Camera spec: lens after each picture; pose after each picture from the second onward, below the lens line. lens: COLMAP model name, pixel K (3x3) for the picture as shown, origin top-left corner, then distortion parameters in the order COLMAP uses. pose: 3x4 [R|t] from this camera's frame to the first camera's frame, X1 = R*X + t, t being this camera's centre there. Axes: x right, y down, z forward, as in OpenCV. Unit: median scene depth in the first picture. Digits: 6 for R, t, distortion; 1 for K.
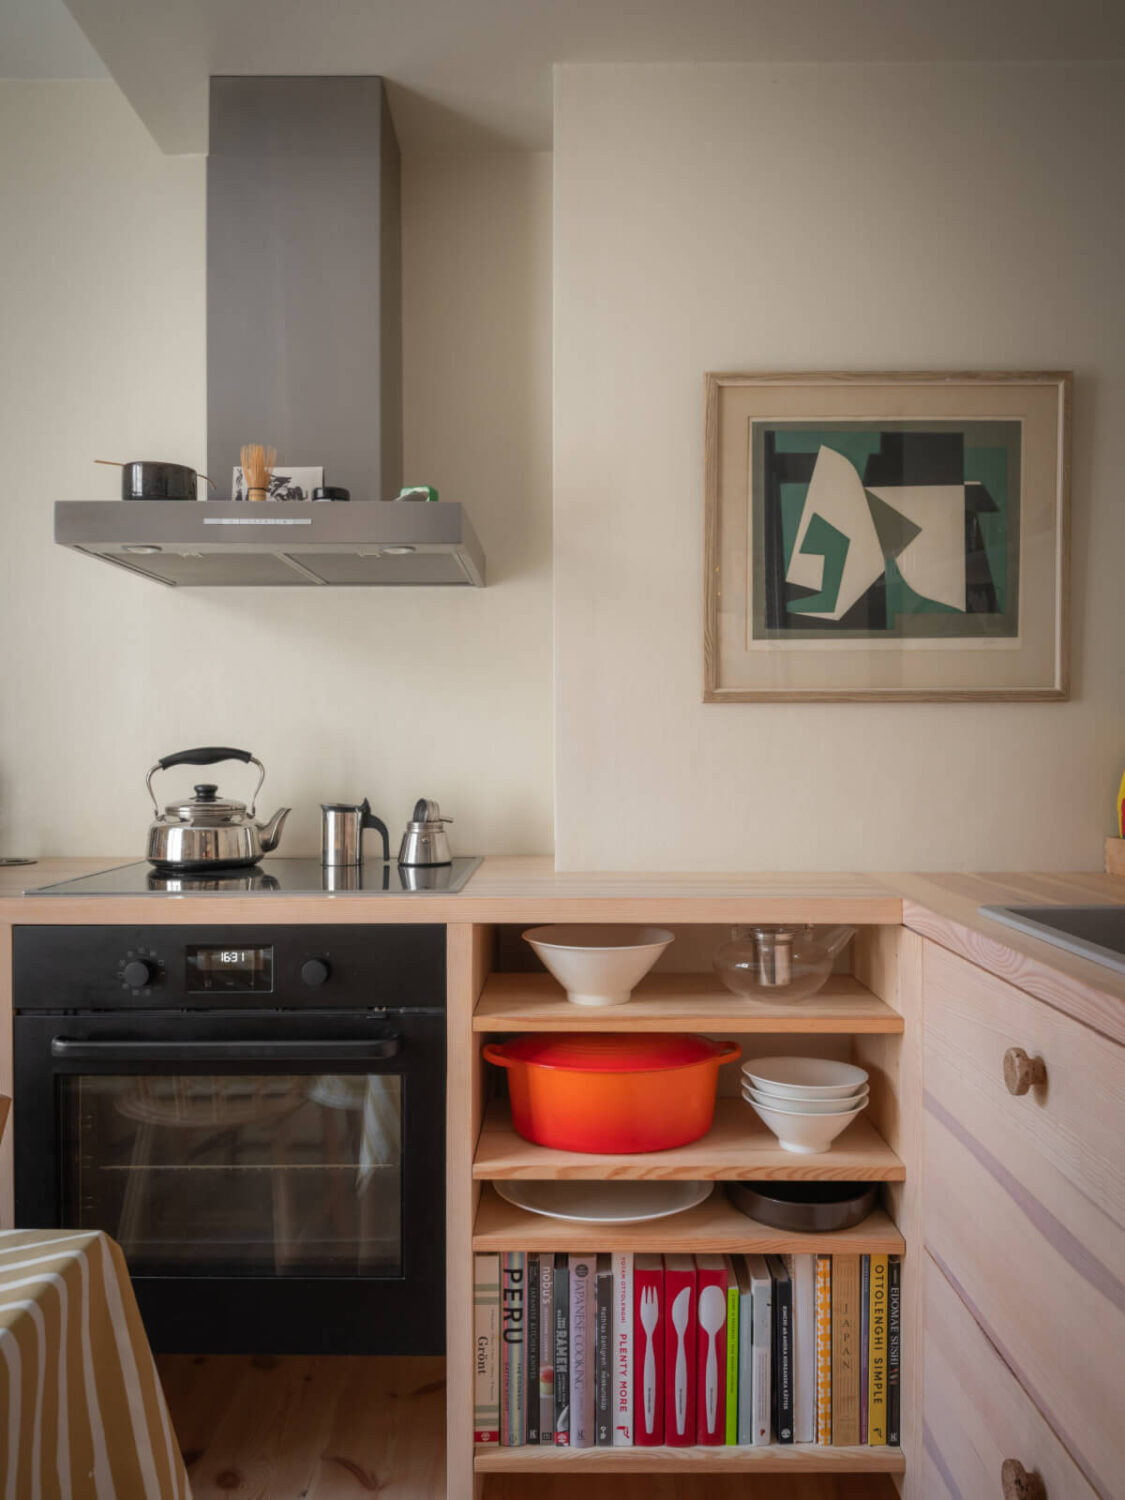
lens RADIAL K [[1200.8, 0, 562.5], [0, 1200.8, 750.0], [0, 0, 1]] dist [-0.002739, -0.002008]
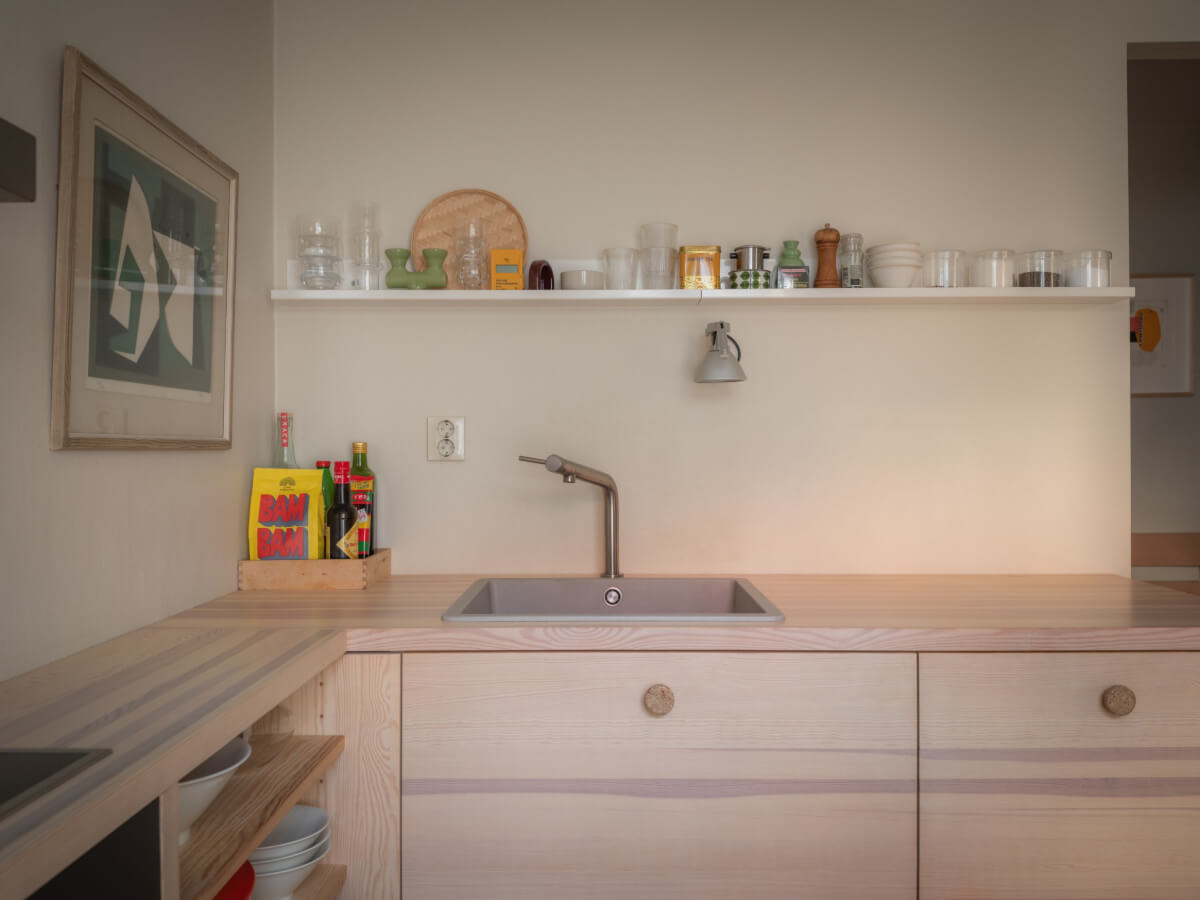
lens RADIAL K [[962.4, 0, 605.6], [0, 962.4, 446.4], [0, 0, 1]] dist [0.083323, -0.183392]
pose [[-0.003103, 0.005414, 0.999981, -0.534425], [0.008917, 0.999946, -0.005386, -0.035249], [-0.999955, 0.008900, -0.003151, 0.635971]]
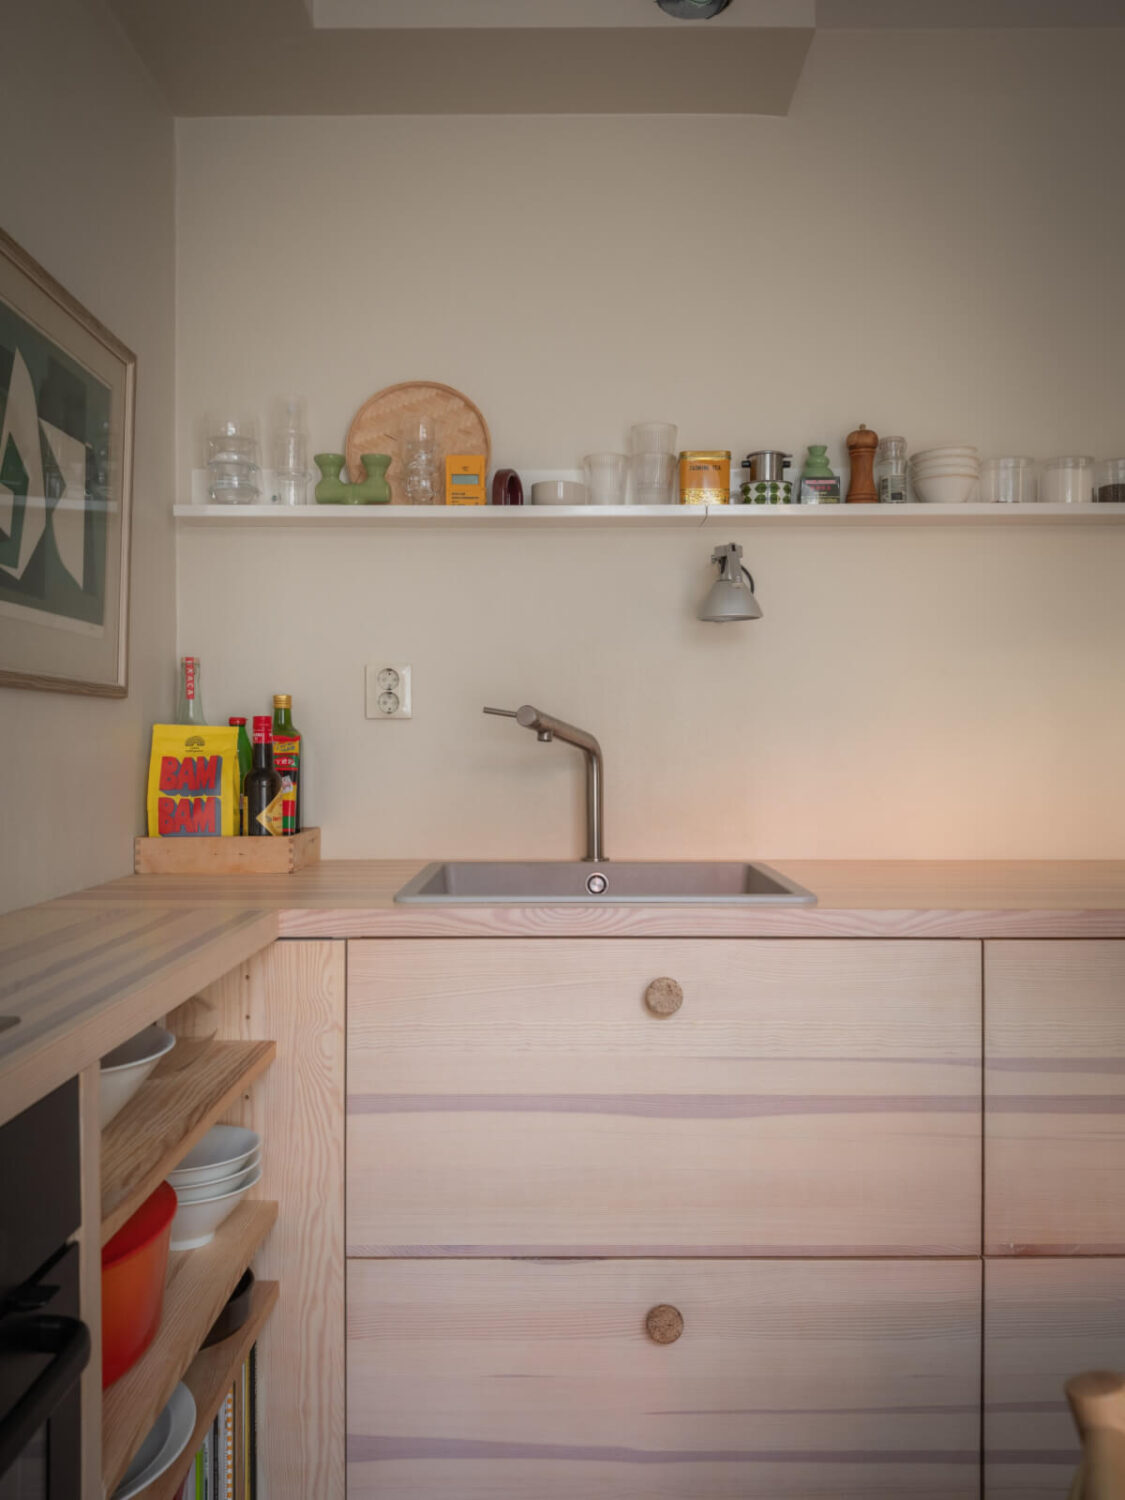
lens RADIAL K [[1203.0, 0, 561.0], [0, 1203.0, 742.6], [0, 0, 1]] dist [0.083323, -0.183392]
pose [[-0.005986, 0.004005, 0.999974, -0.544006], [0.007643, 0.999963, -0.003959, 0.000898], [-0.999953, 0.007619, -0.006017, 0.662693]]
